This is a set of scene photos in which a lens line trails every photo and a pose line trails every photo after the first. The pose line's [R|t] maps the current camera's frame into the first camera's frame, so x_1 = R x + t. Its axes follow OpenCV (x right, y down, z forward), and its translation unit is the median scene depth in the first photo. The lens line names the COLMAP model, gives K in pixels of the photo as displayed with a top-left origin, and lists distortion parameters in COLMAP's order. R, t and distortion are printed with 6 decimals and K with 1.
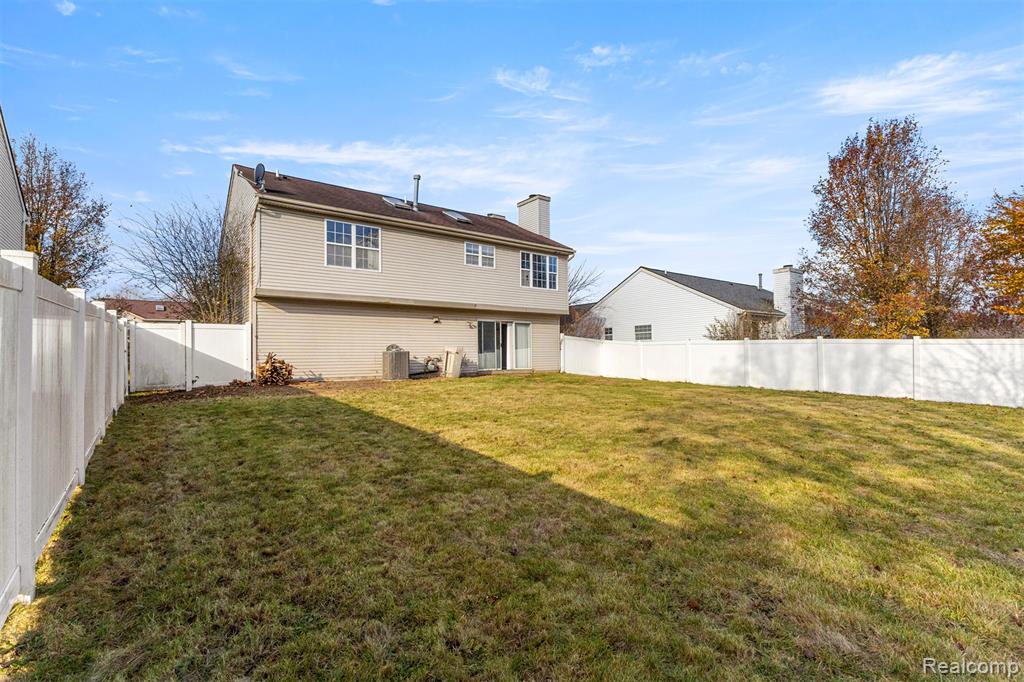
lens RADIAL K [[467.4, 0, 512.0], [0, 467.4, 340.0], [0, 0, 1]] dist [-0.001387, -0.000448]
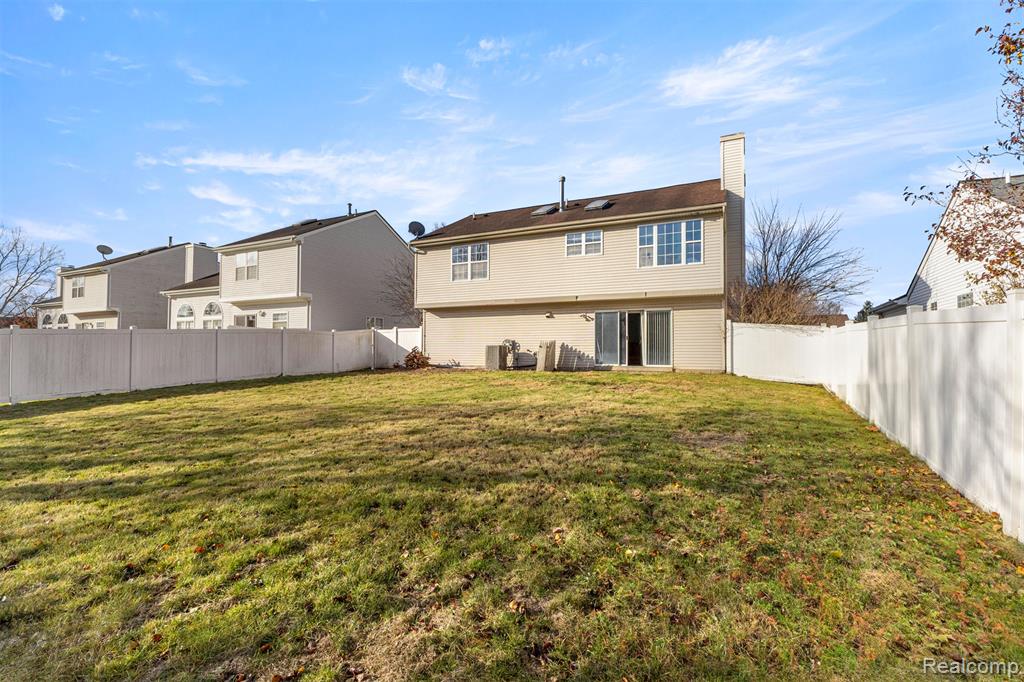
lens RADIAL K [[467.4, 0, 512.0], [0, 467.4, 340.0], [0, 0, 1]] dist [-0.001387, -0.000448]
pose [[0.452510, -0.023192, -0.891458, 0.681138], [0.016461, 0.999709, -0.017652, 0.027978], [0.891607, -0.006687, 0.452760, 0.422321]]
